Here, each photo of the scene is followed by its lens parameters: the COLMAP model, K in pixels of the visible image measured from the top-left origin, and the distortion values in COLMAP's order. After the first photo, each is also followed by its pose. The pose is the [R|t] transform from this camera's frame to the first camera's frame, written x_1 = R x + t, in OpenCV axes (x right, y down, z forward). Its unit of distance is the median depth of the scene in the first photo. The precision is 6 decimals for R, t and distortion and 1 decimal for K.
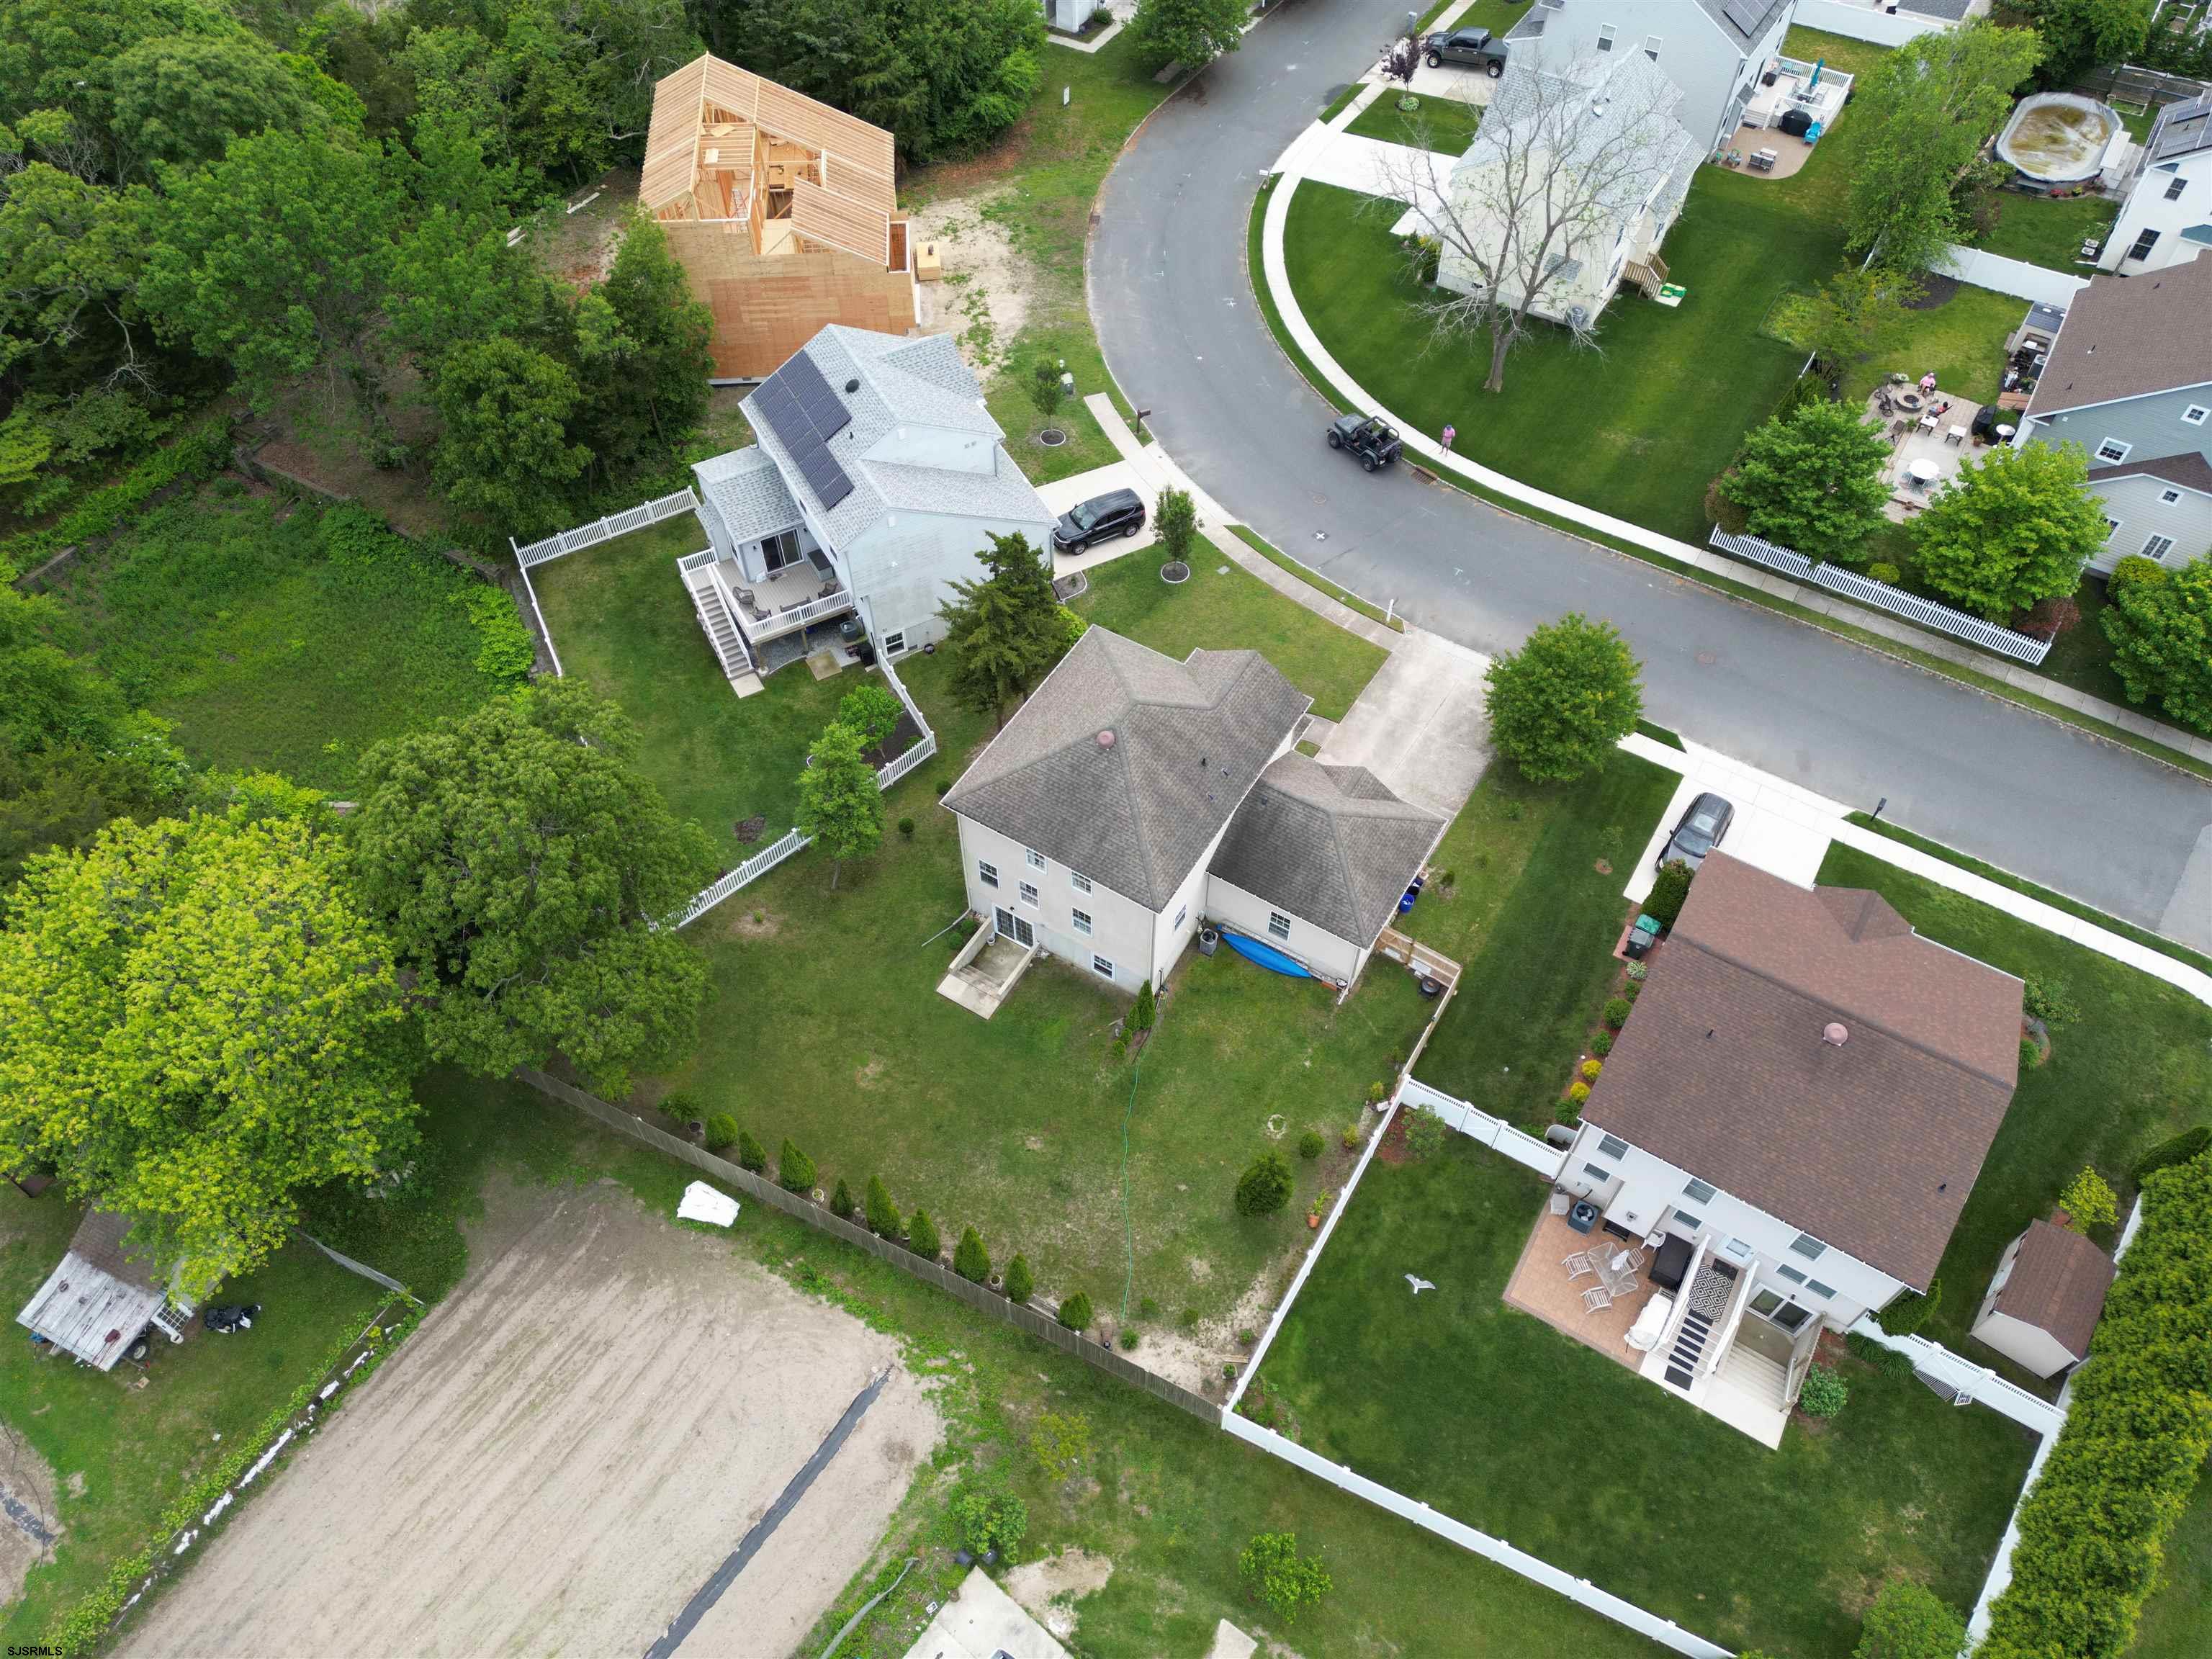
lens RADIAL K [[1556.2, 0, 1103.4], [0, 1556.2, 832.5], [0, 0, 1]] dist [0.074319, -0.073278]
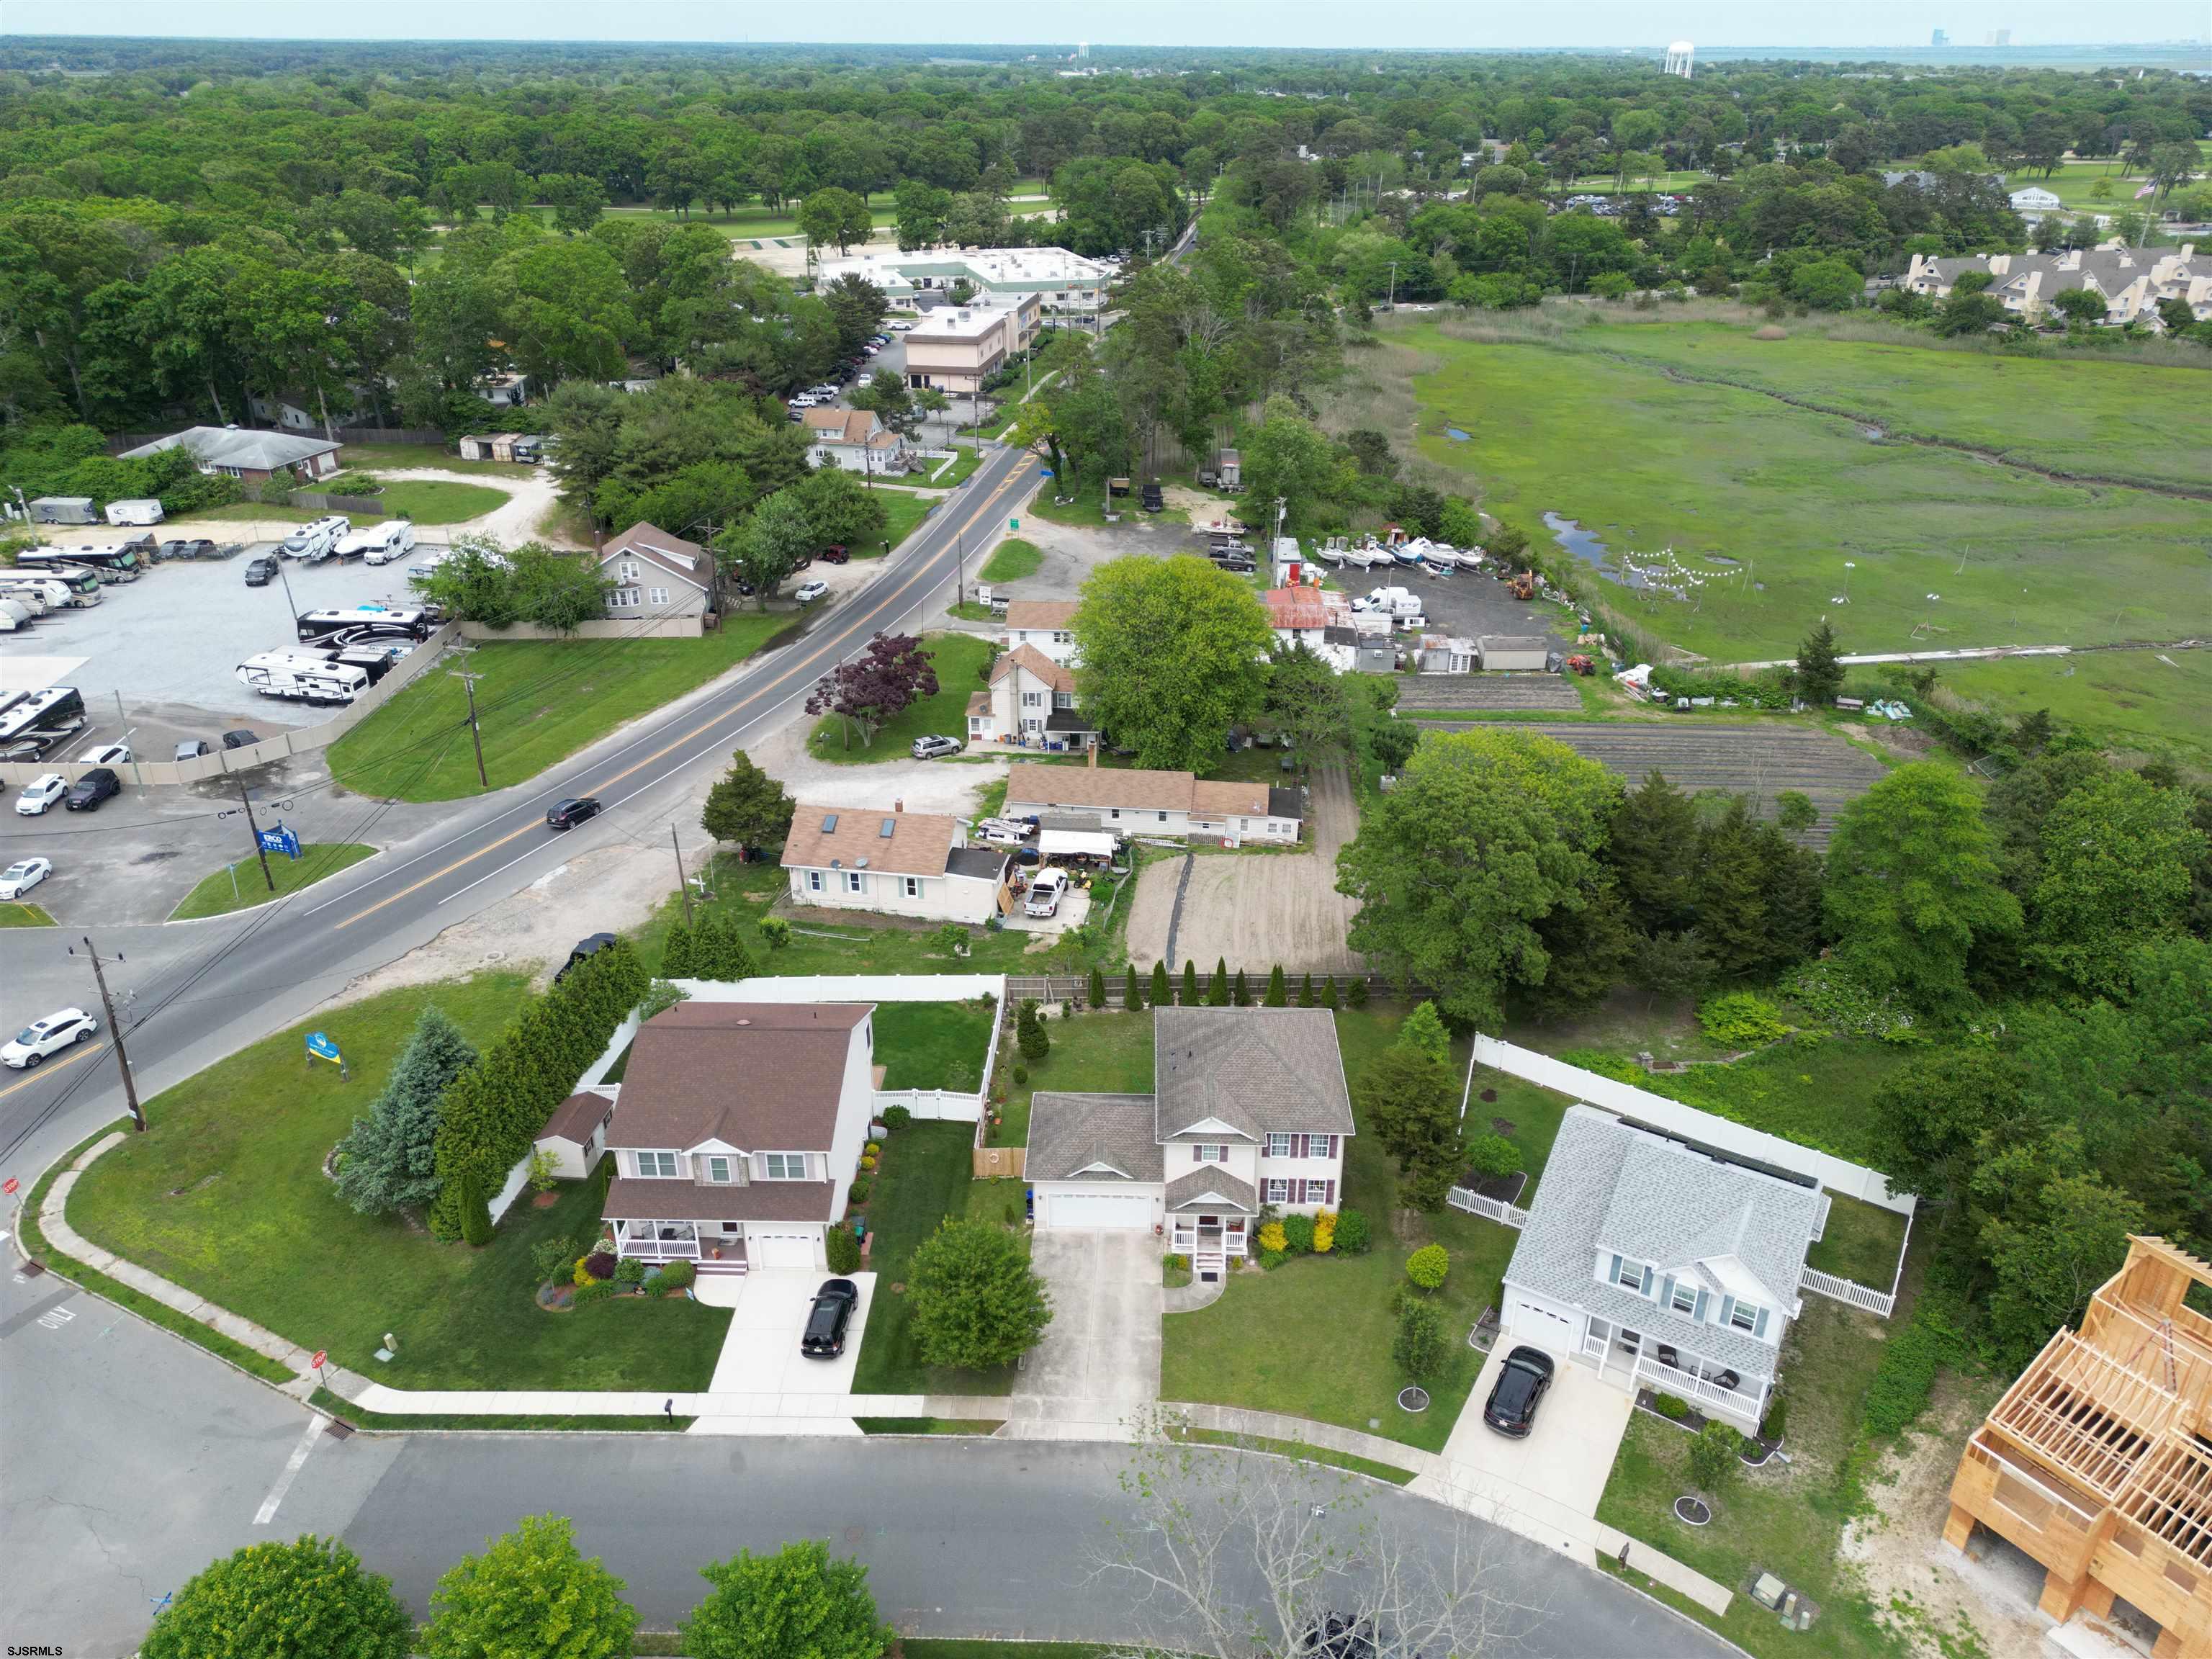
lens RADIAL K [[1556.2, 0, 1109.6], [0, 1556.2, 814.9], [0, 0, 1]] dist [0.074319, -0.073278]
pose [[-0.865027, 0.216574, -0.452575, 0.613540], [-0.403006, 0.237378, 0.883877, -1.119046], [0.298856, 0.946967, -0.118058, 0.821430]]
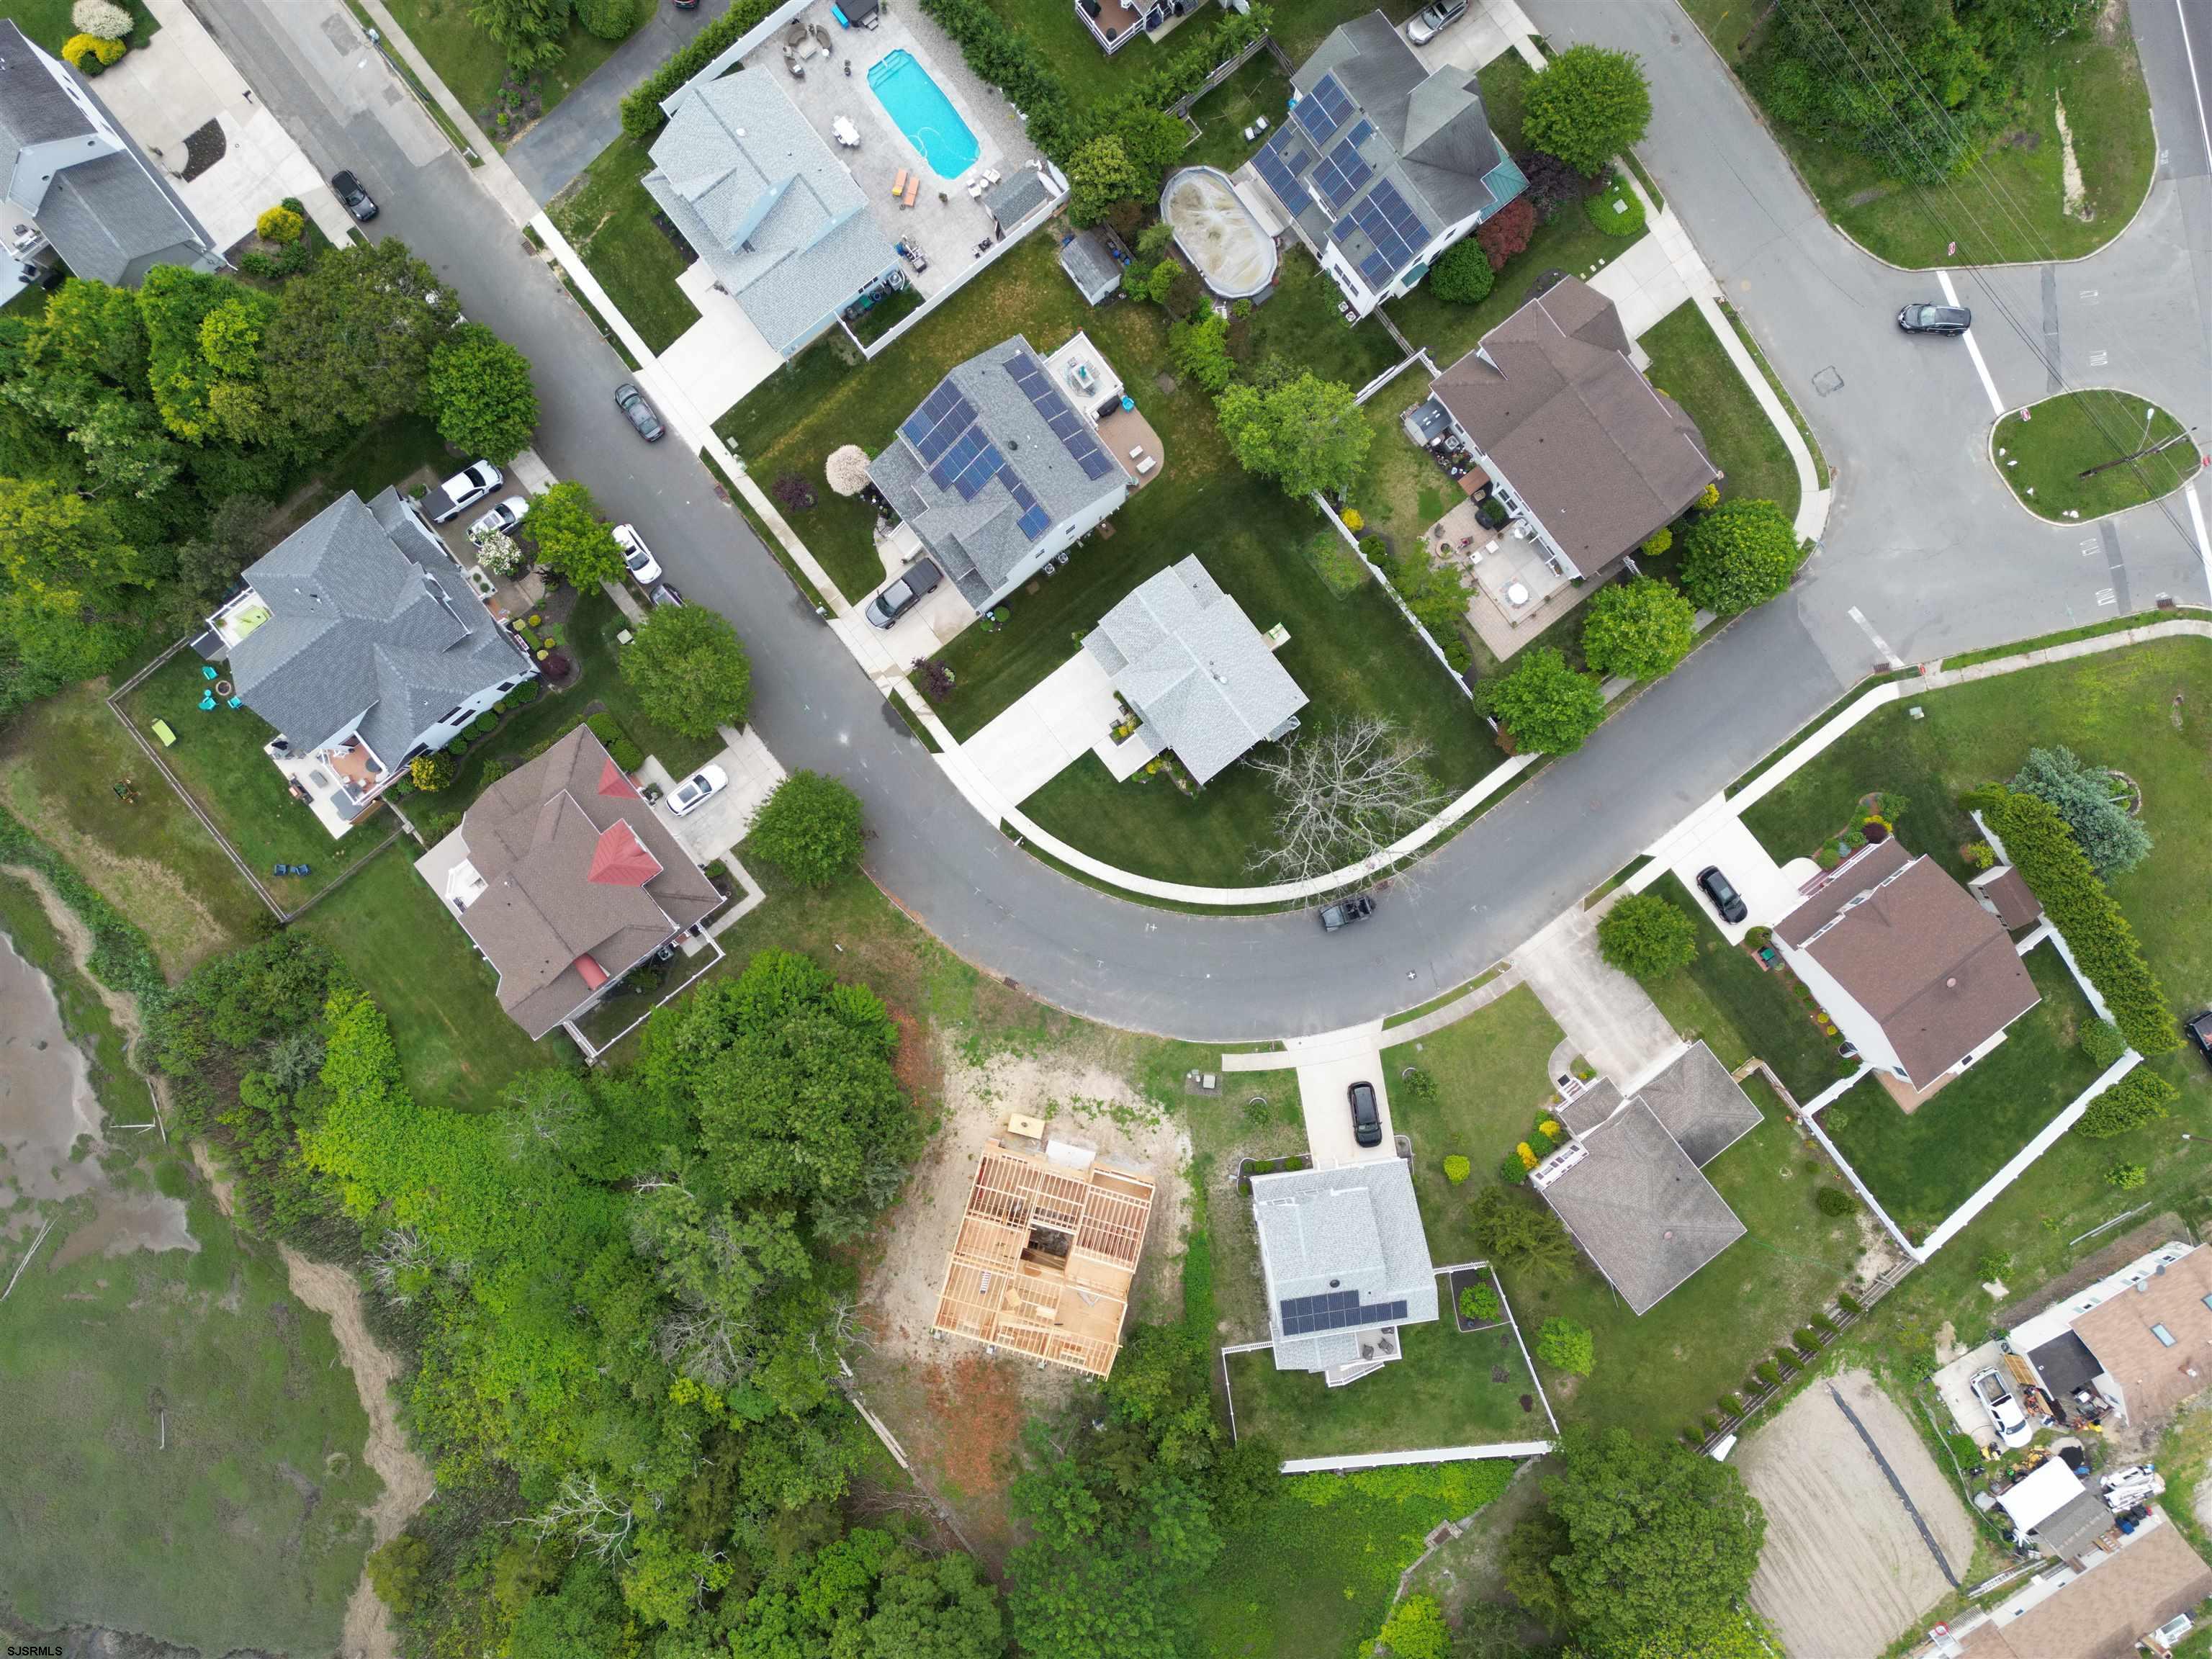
lens RADIAL K [[1556.2, 0, 1103.5], [0, 1556.2, 828.1], [0, 0, 1]] dist [0.074319, -0.073278]
pose [[0.346271, -0.938098, 0.008302, 0.180616], [0.748950, 0.281760, 0.599738, -1.583955], [-0.564952, -0.201454, 0.800154, -0.032129]]
